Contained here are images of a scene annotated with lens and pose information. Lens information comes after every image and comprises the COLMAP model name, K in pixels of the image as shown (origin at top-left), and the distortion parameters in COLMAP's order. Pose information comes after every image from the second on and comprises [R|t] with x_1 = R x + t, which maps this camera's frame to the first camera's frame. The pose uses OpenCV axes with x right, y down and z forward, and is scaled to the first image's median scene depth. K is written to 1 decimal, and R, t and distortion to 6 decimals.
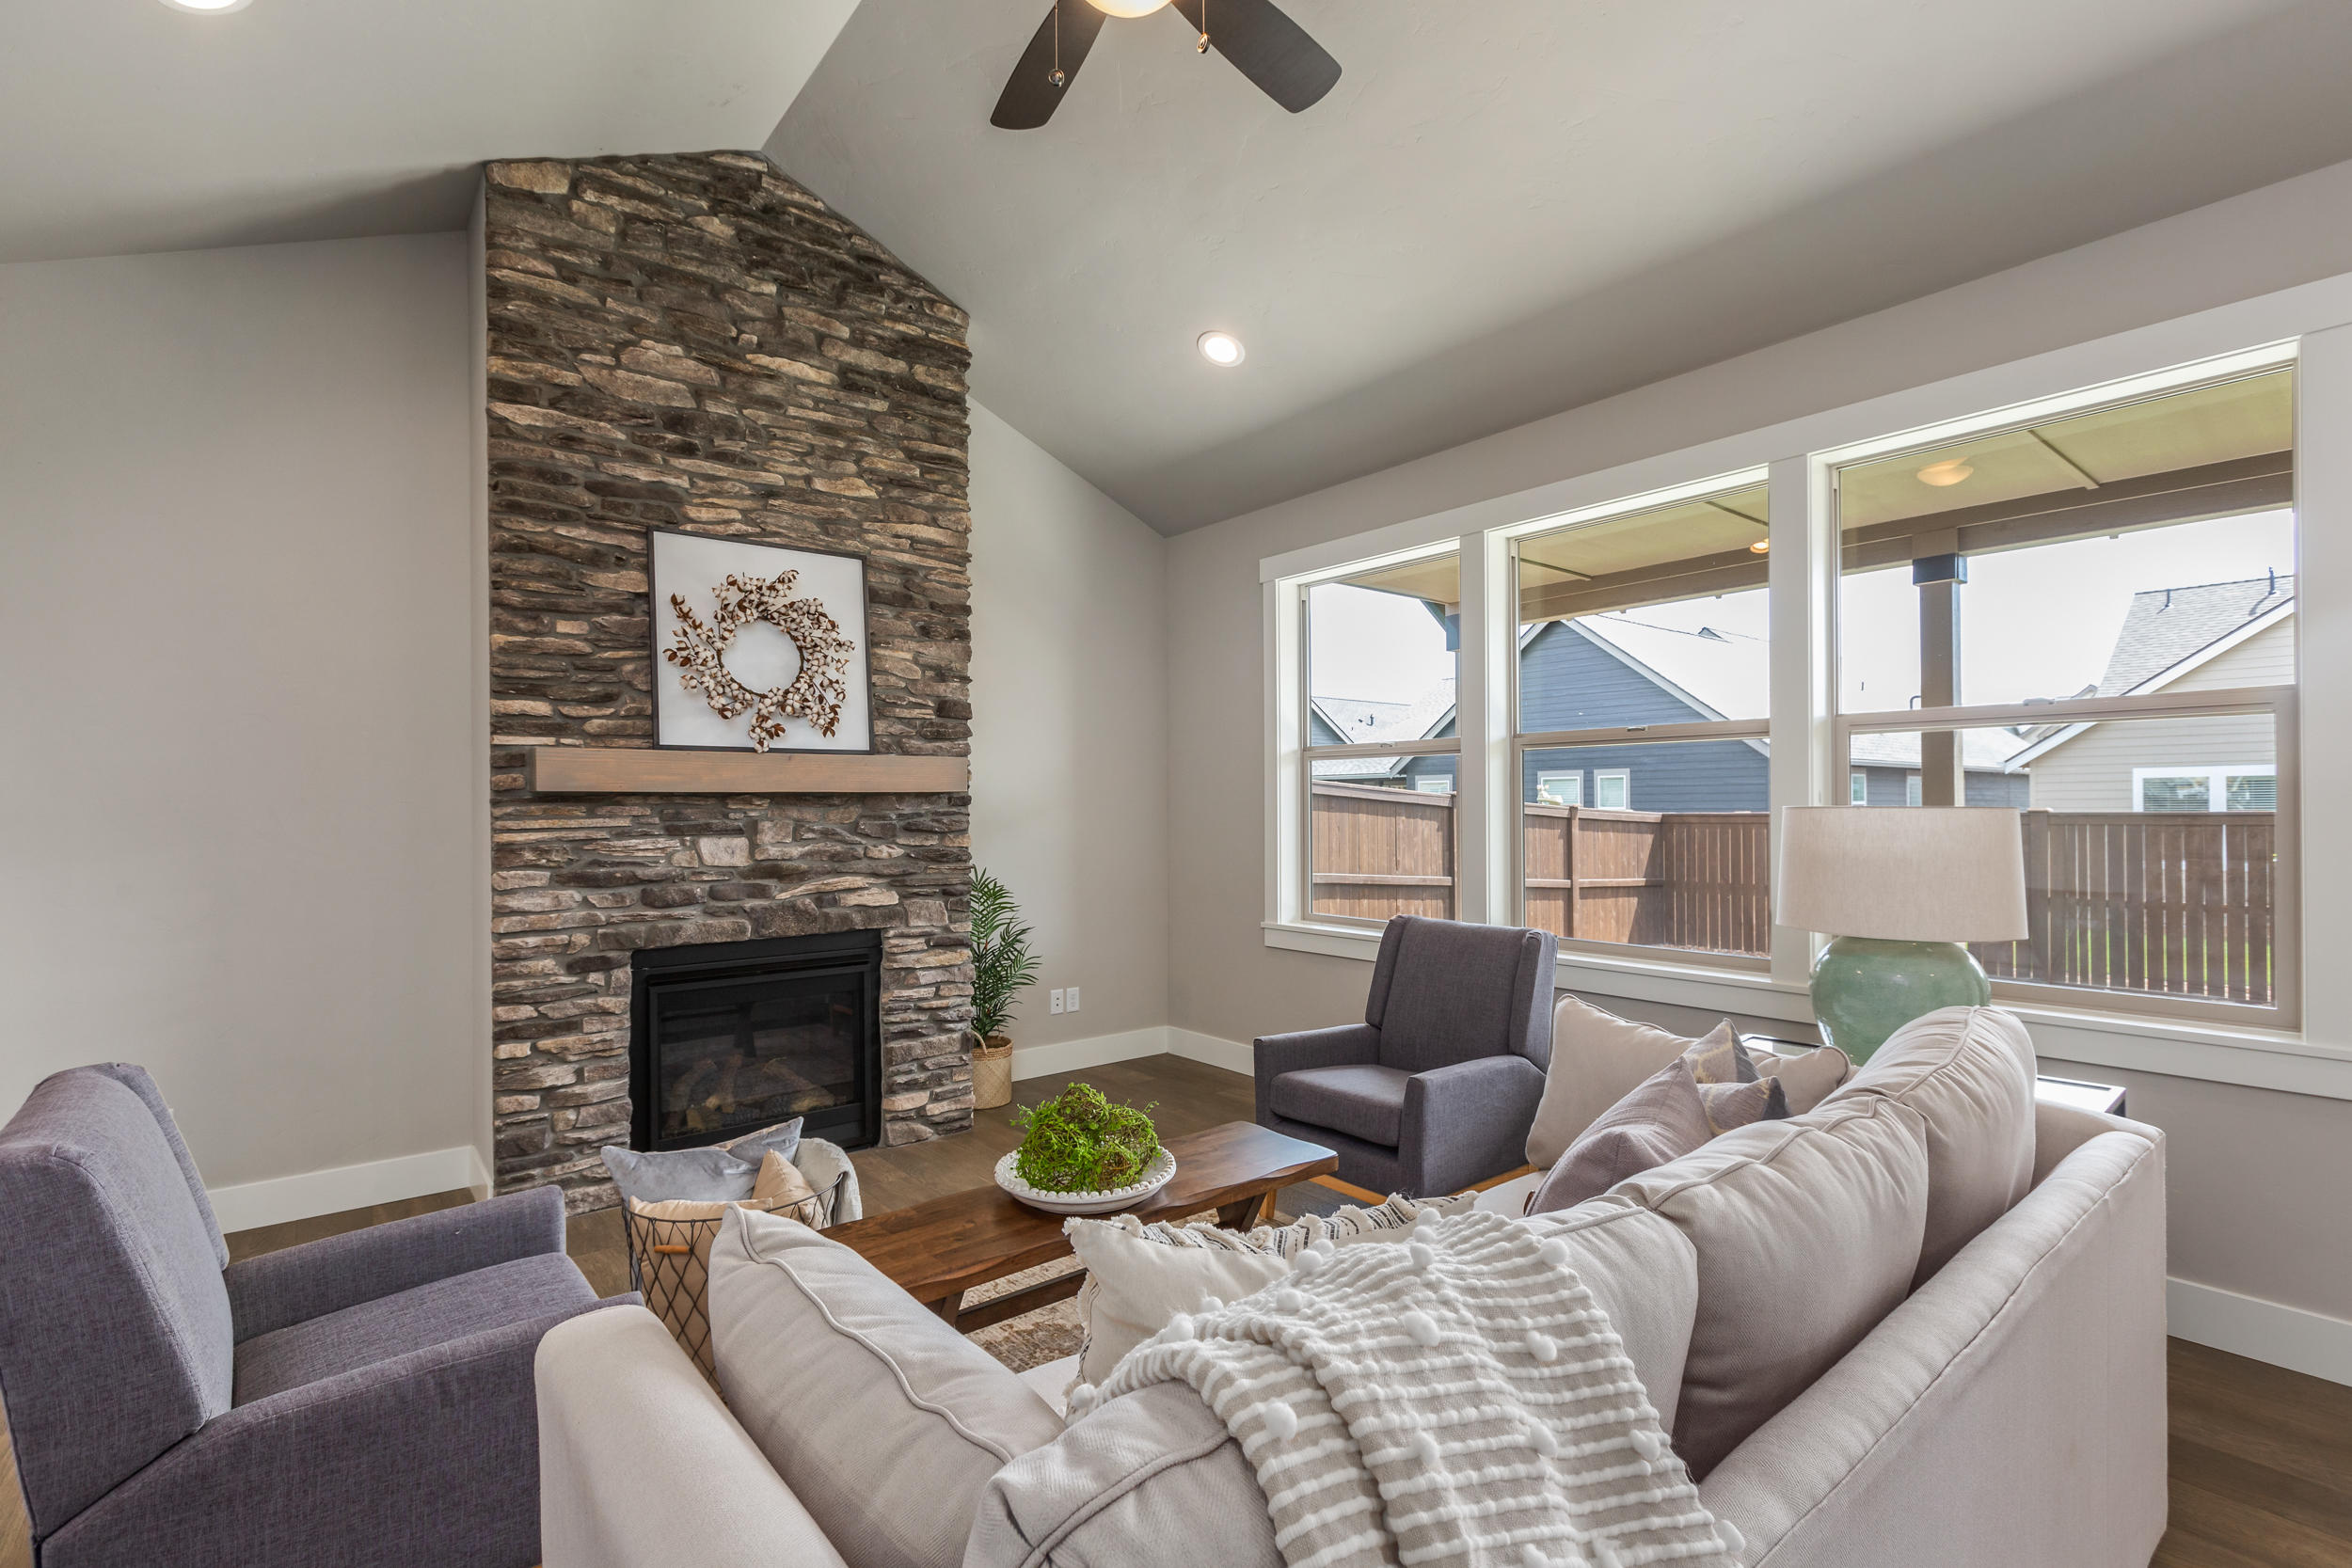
lens RADIAL K [[1072.8, 0, 1173.0], [0, 1072.8, 795.7], [0, 0, 1]] dist [0.002441, 0.000163]
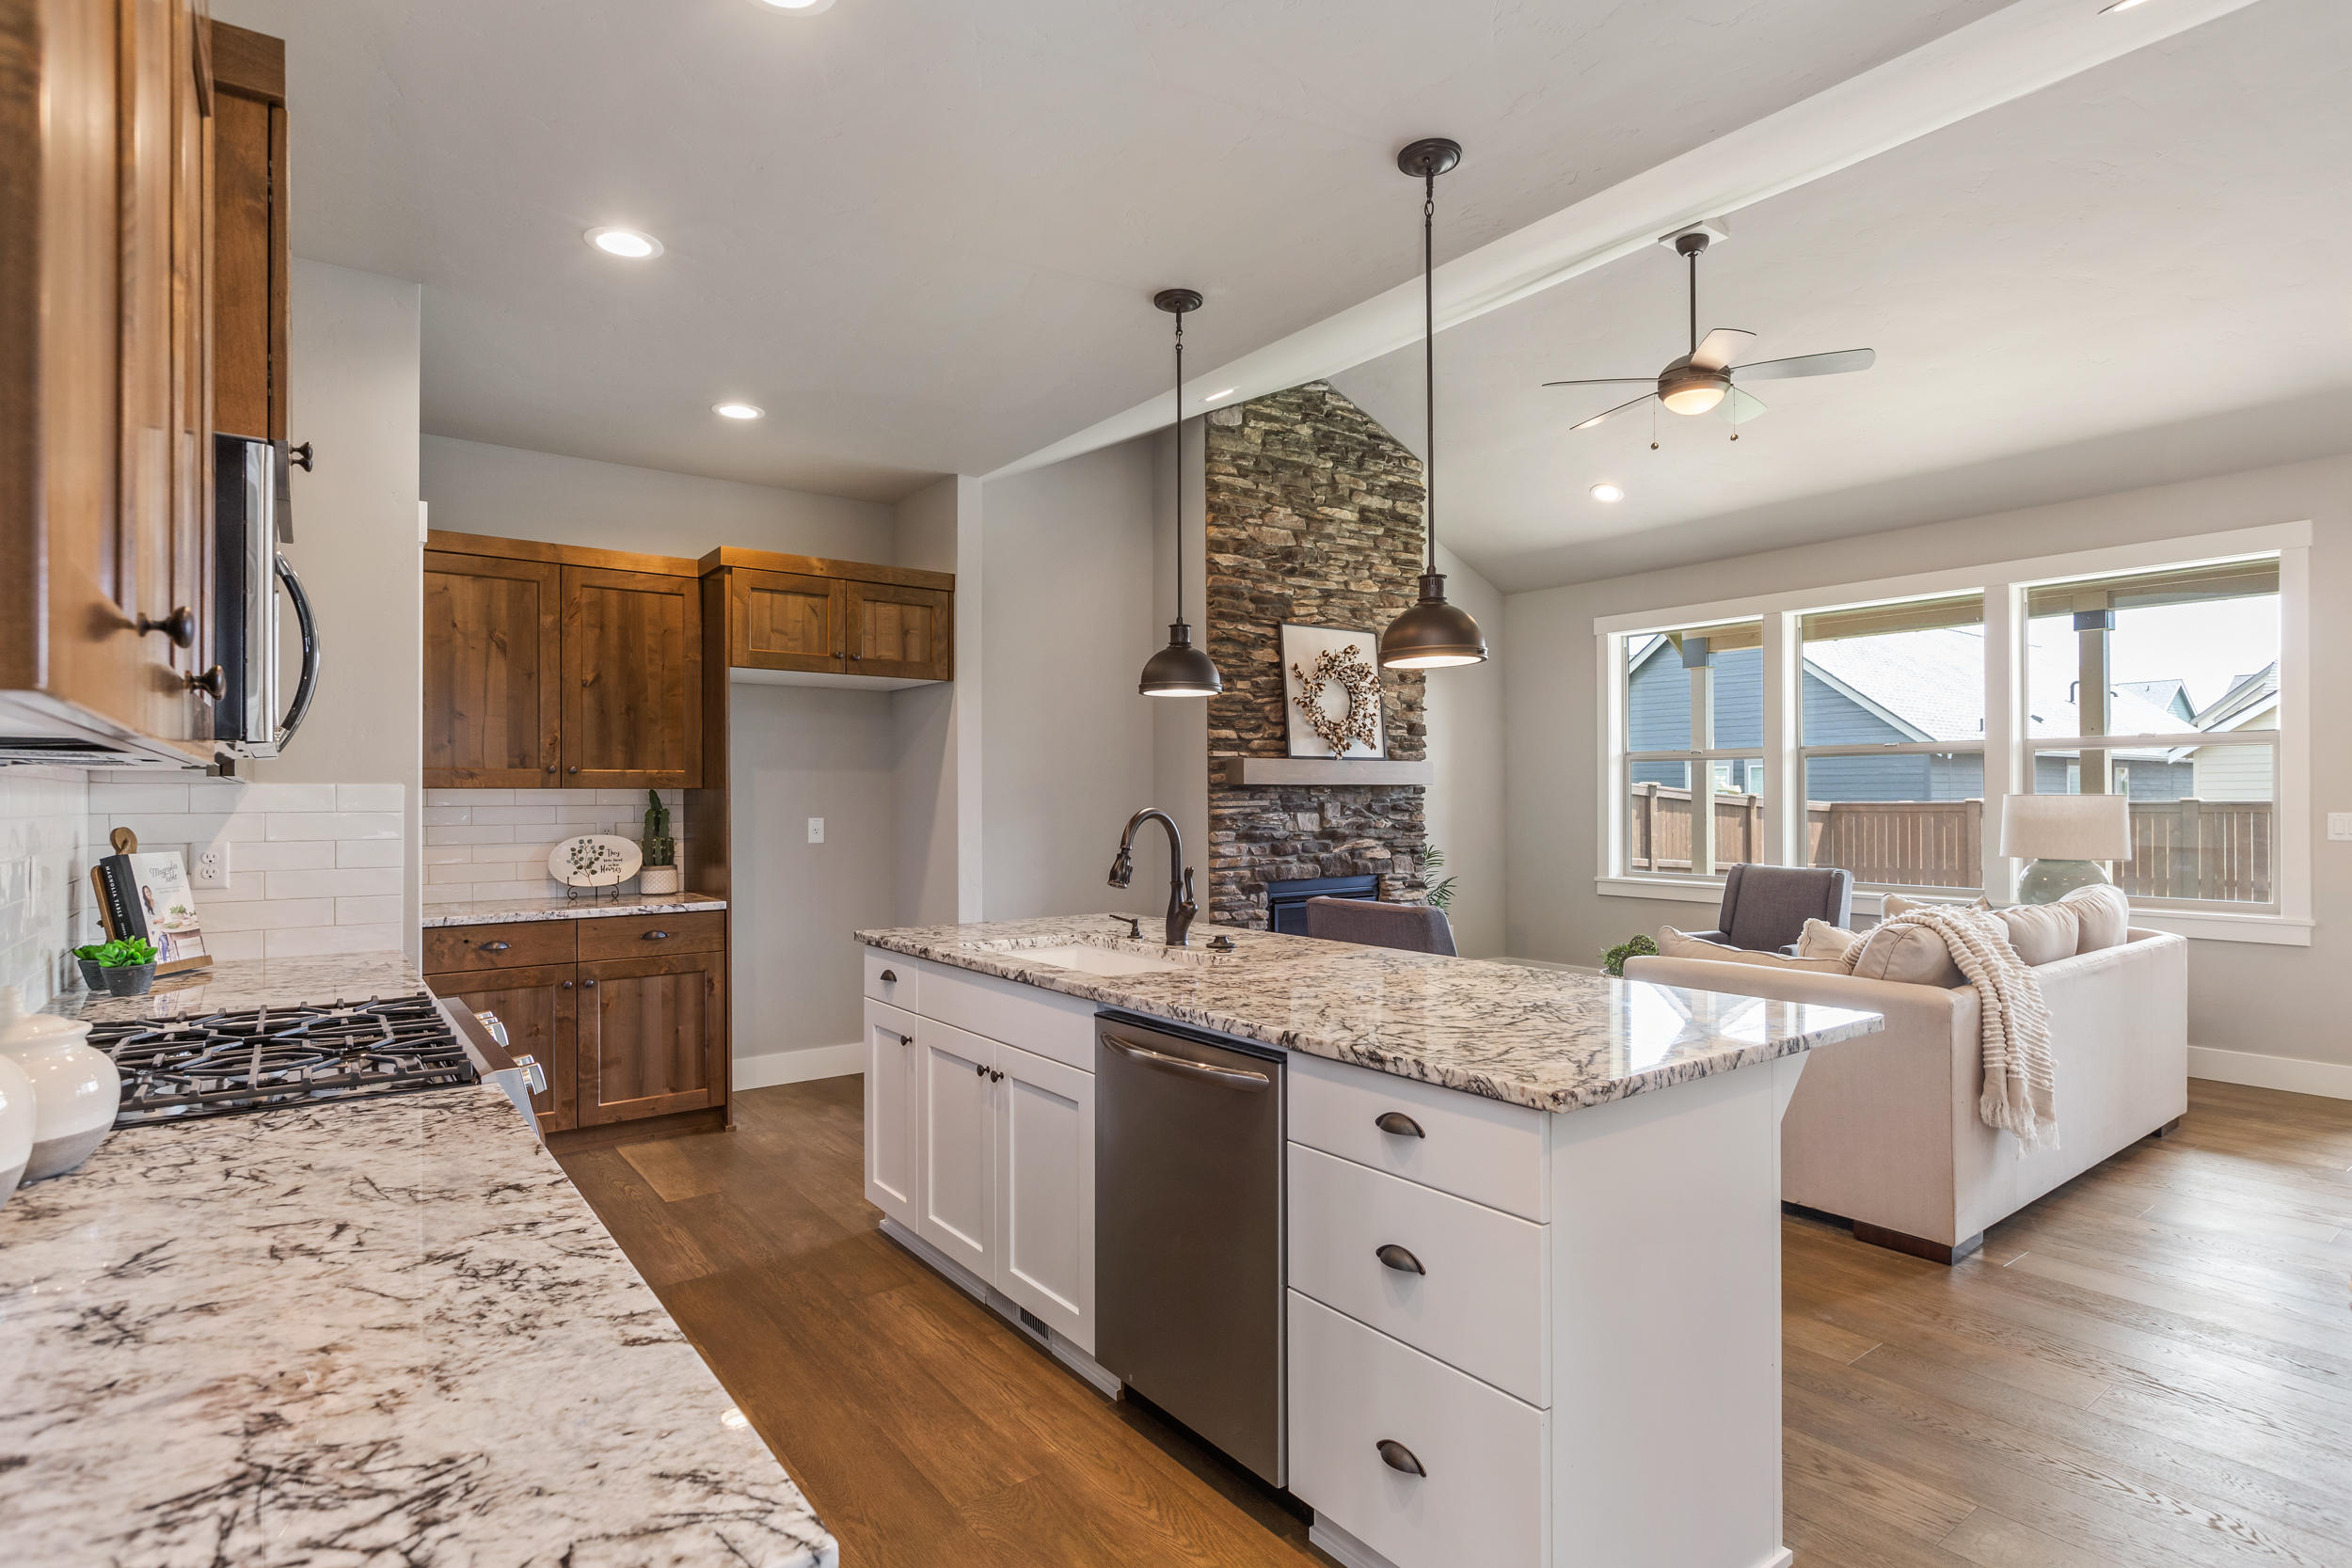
lens RADIAL K [[1195.2, 0, 1179.5], [0, 1195.2, 783.7], [0, 0, 1]] dist [-0.004539, 0.000988]
pose [[0.999224, 0.003224, -0.039255, -0.543015], [-0.003177, 0.999994, 0.001263, -0.006352], [0.039258, -0.001137, 0.999228, -0.784871]]
